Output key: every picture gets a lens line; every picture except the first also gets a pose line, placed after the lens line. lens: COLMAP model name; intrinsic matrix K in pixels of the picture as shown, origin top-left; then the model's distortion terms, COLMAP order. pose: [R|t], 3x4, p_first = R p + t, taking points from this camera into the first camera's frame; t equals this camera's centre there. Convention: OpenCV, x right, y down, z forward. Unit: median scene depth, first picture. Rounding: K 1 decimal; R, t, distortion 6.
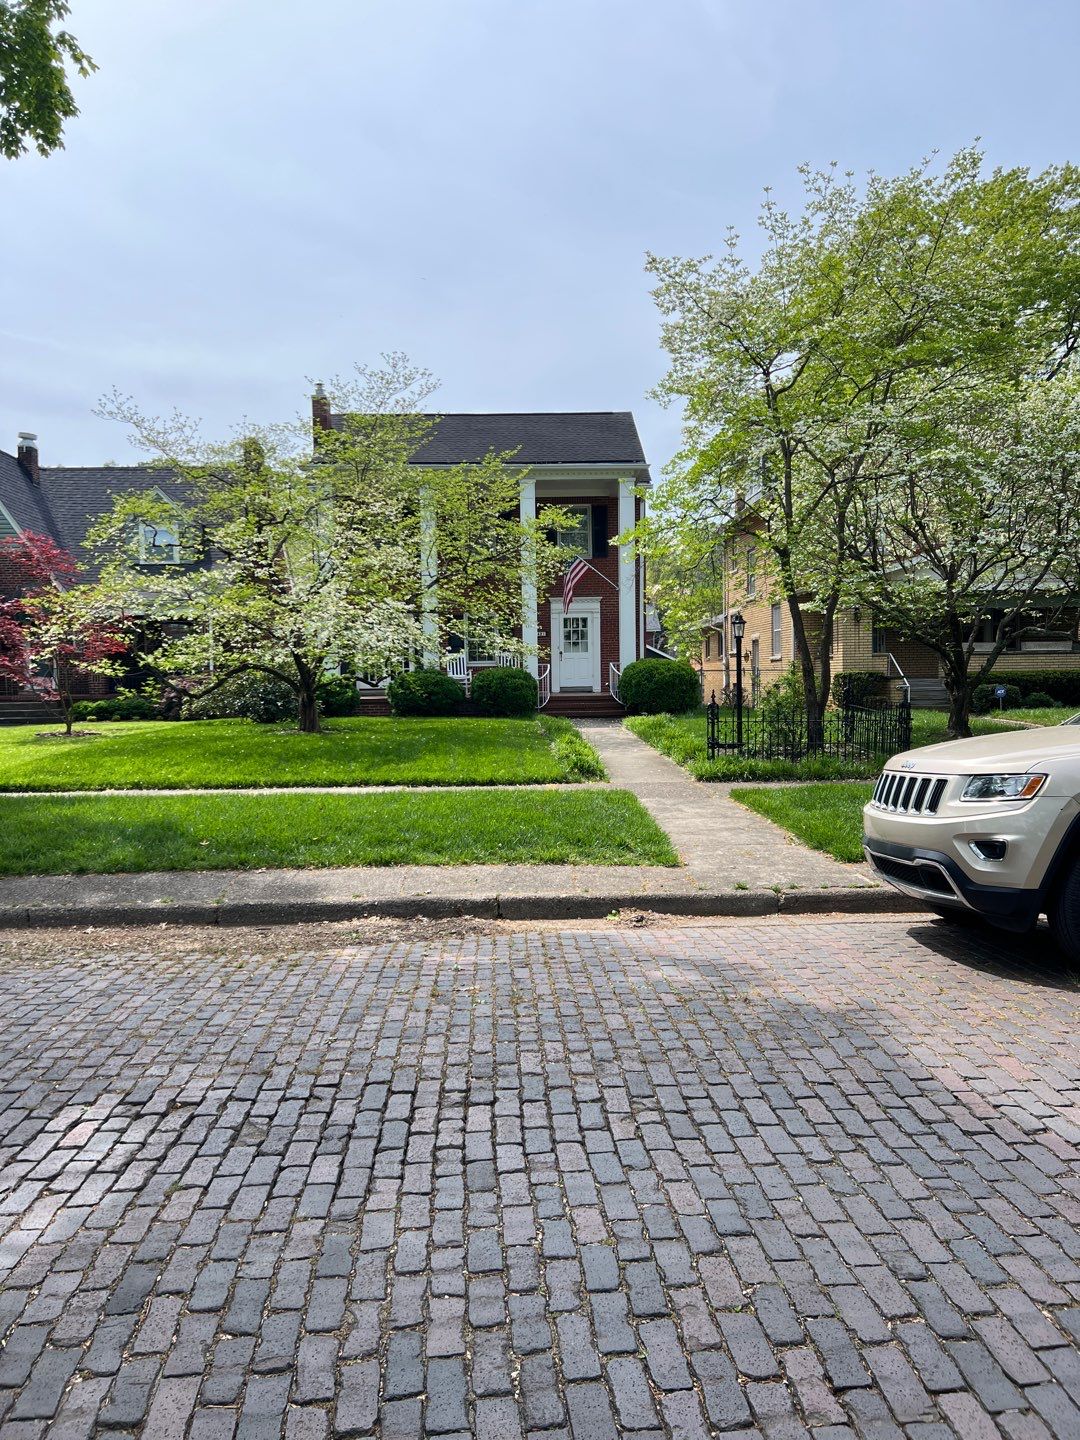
lens RADIAL K [[1153.9, 0, 543.0], [0, 1153.9, 688.1], [0, 0, 1]] dist [0.007652, 0.008312]
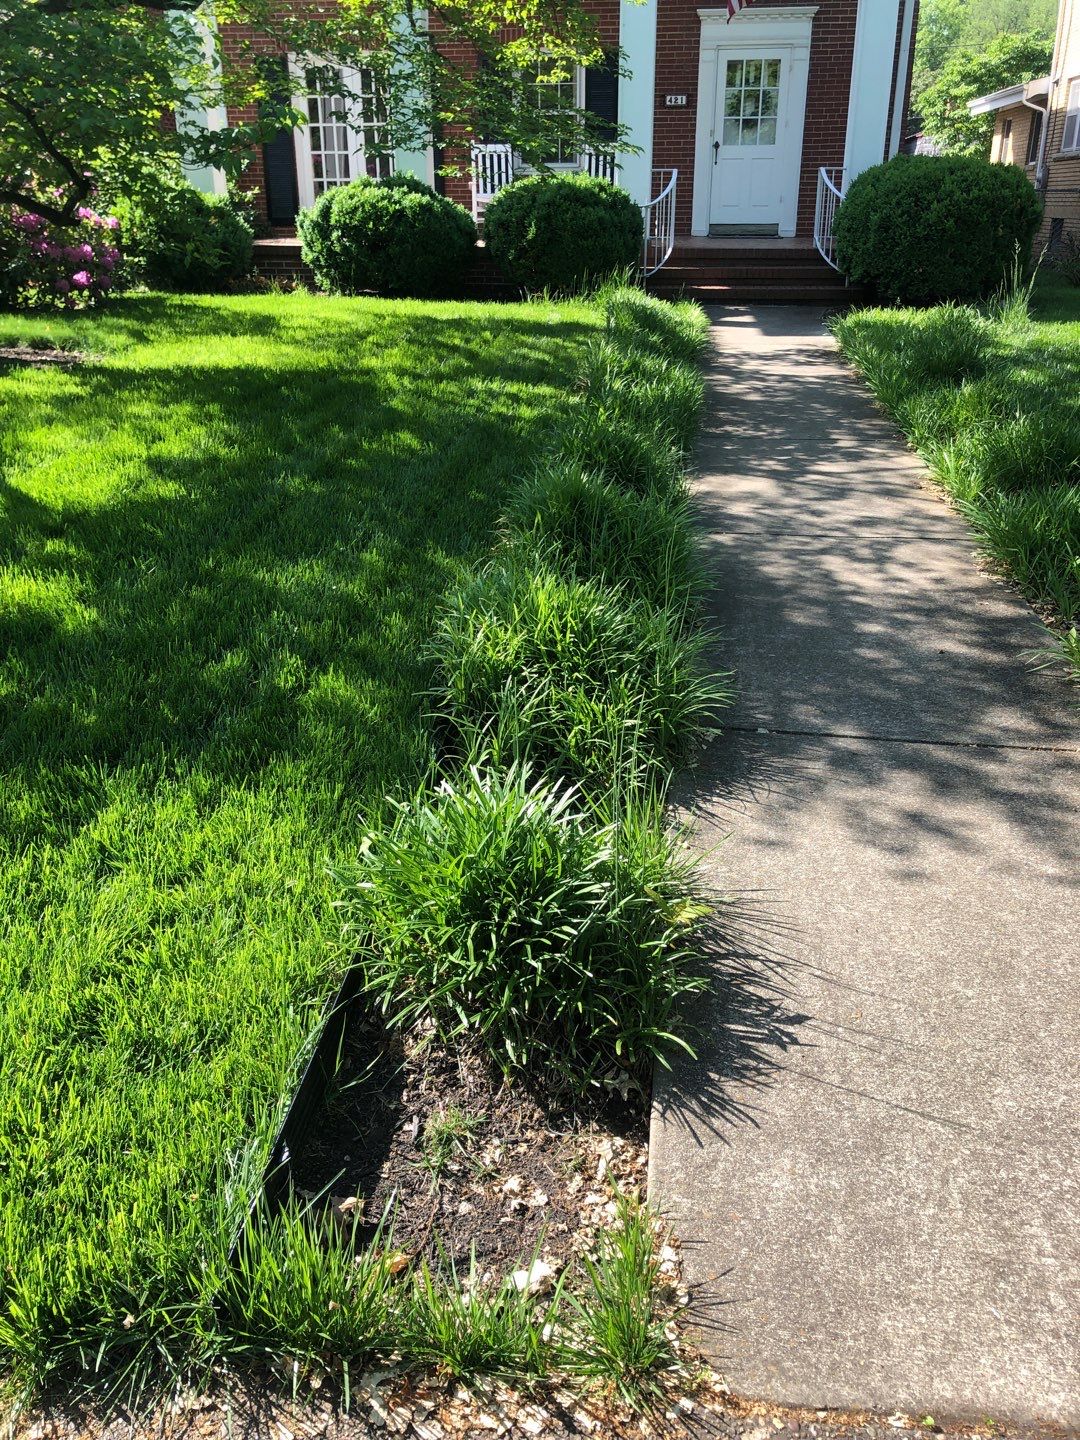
lens RADIAL K [[1153.9, 0, 543.0], [0, 1153.9, 688.1], [0, 0, 1]] dist [0.007652, 0.008312]
pose [[0.985960, 0.078305, -0.147484, 0.032827], [-0.016258, 0.924049, 0.381928, -0.004924], [0.166190, -0.374168, 0.912348, 0.474623]]
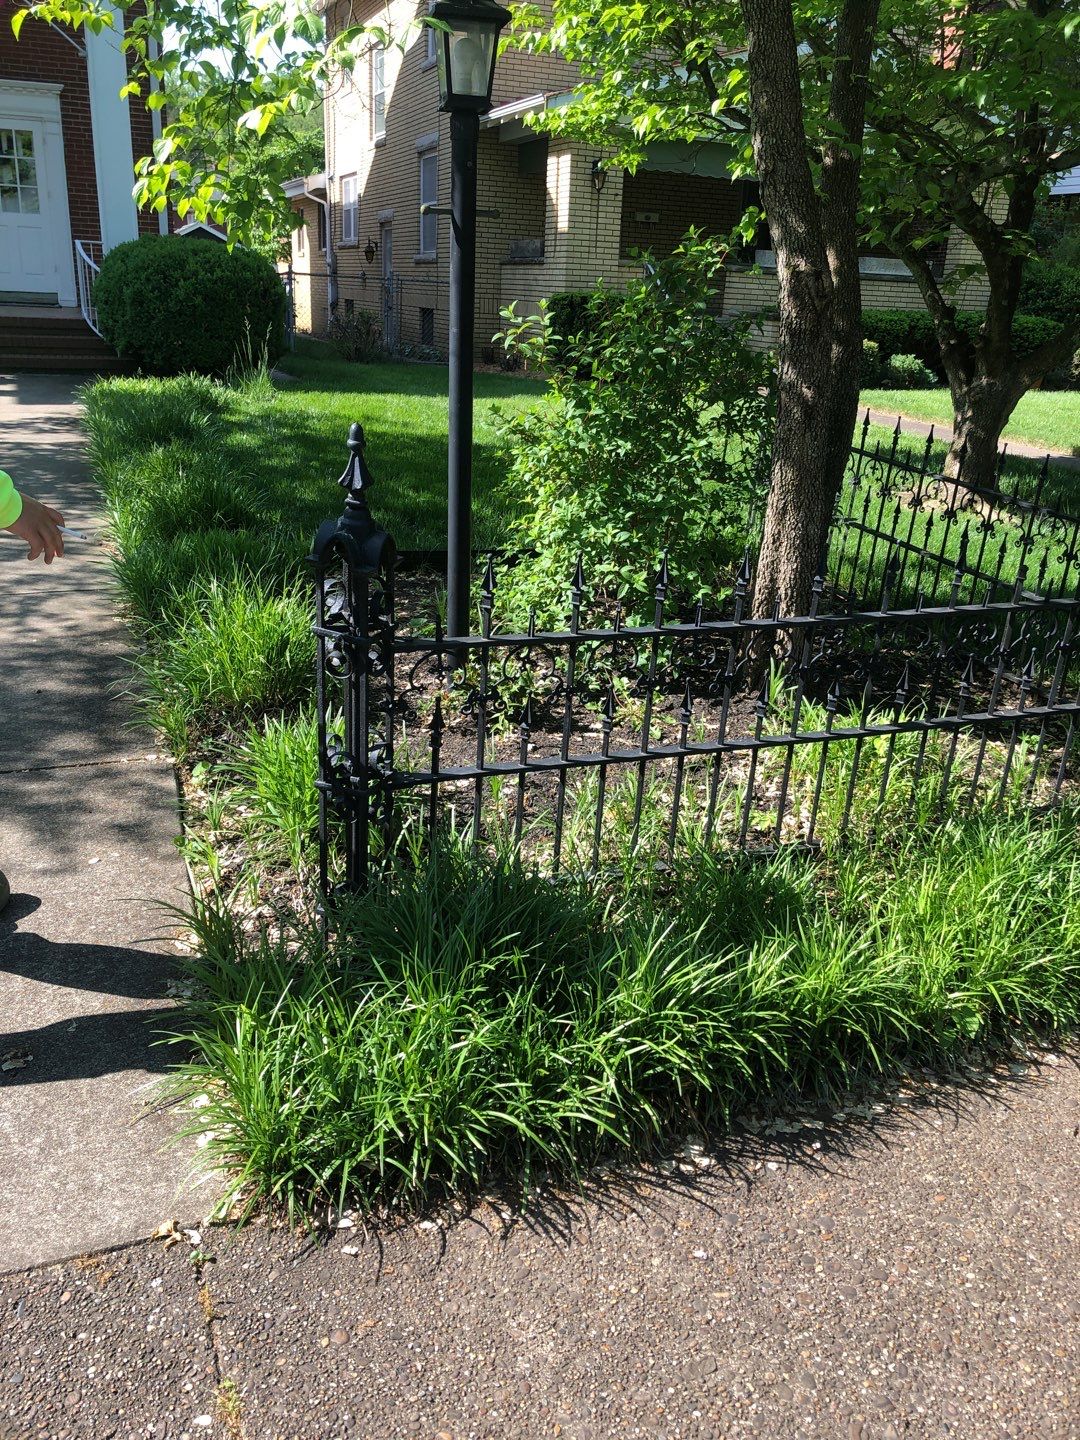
lens RADIAL K [[1166.7, 0, 538.5], [0, 1166.7, 696.0], [0, 0, 1]] dist [-0.001902, 0.001225]
pose [[0.942730, -0.052070, 0.329468, 0.063840], [-0.057651, 0.947440, 0.314698, -0.006746], [-0.328538, -0.315669, 0.890177, 0.459084]]
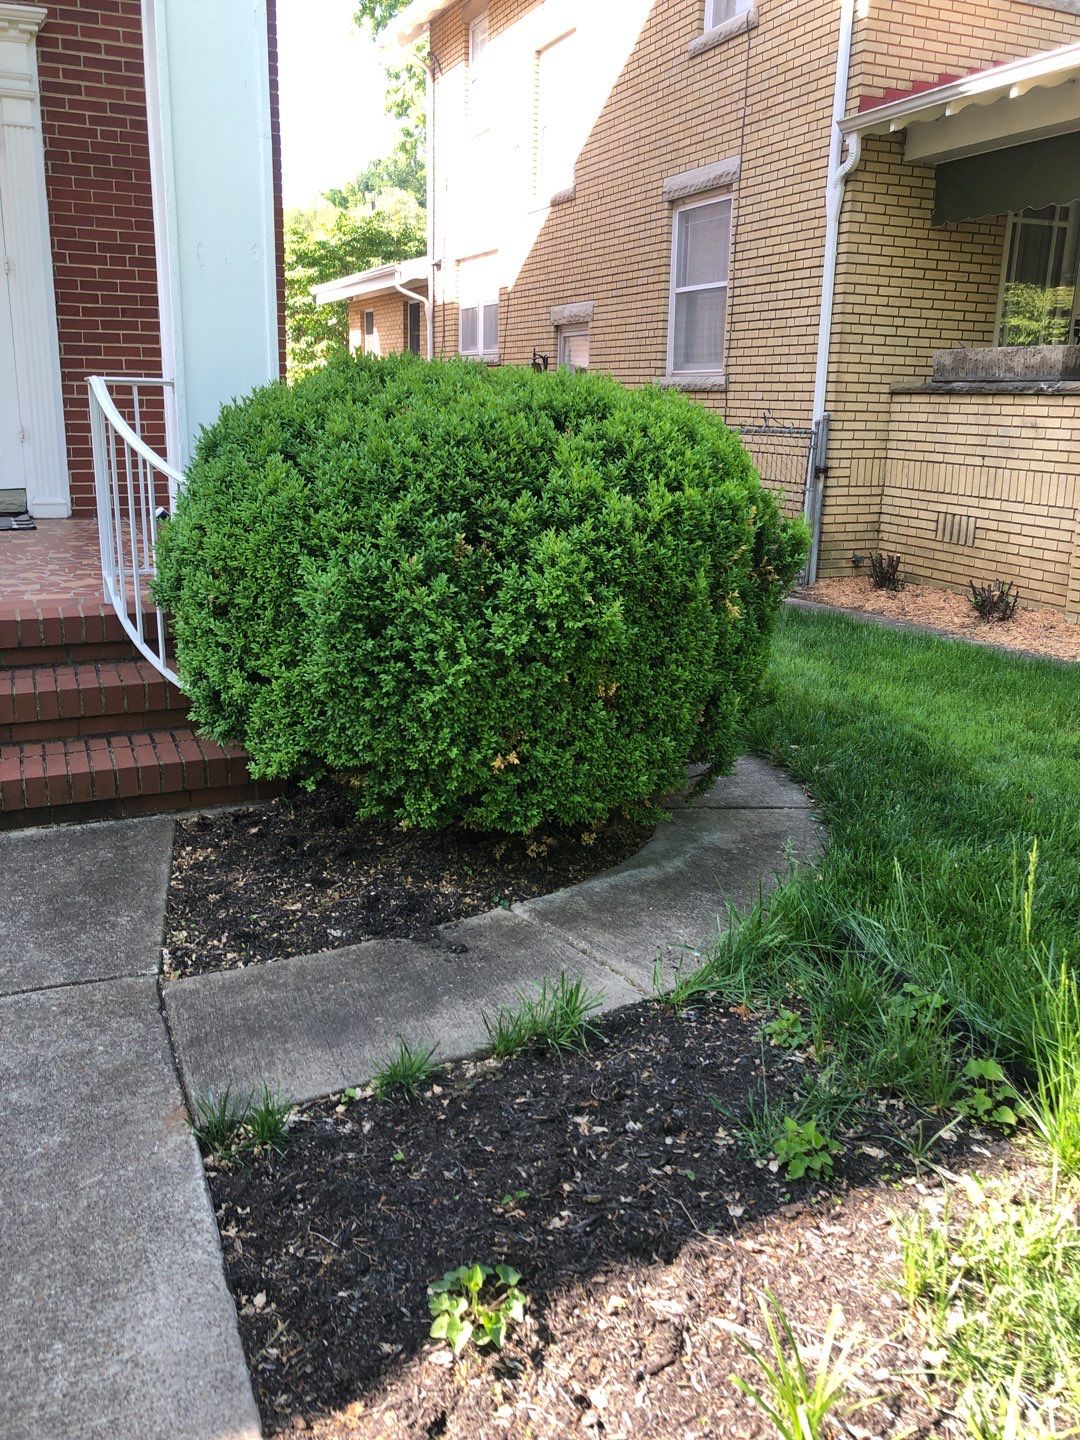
lens RADIAL K [[1166.7, 0, 538.5], [0, 1166.7, 696.0], [0, 0, 1]] dist [-0.001902, 0.001225]
pose [[0.931620, -0.053356, 0.359495, 0.052013], [-0.034842, 0.971496, 0.234480, -0.017604], [-0.361759, -0.230972, 0.903207, 0.776064]]
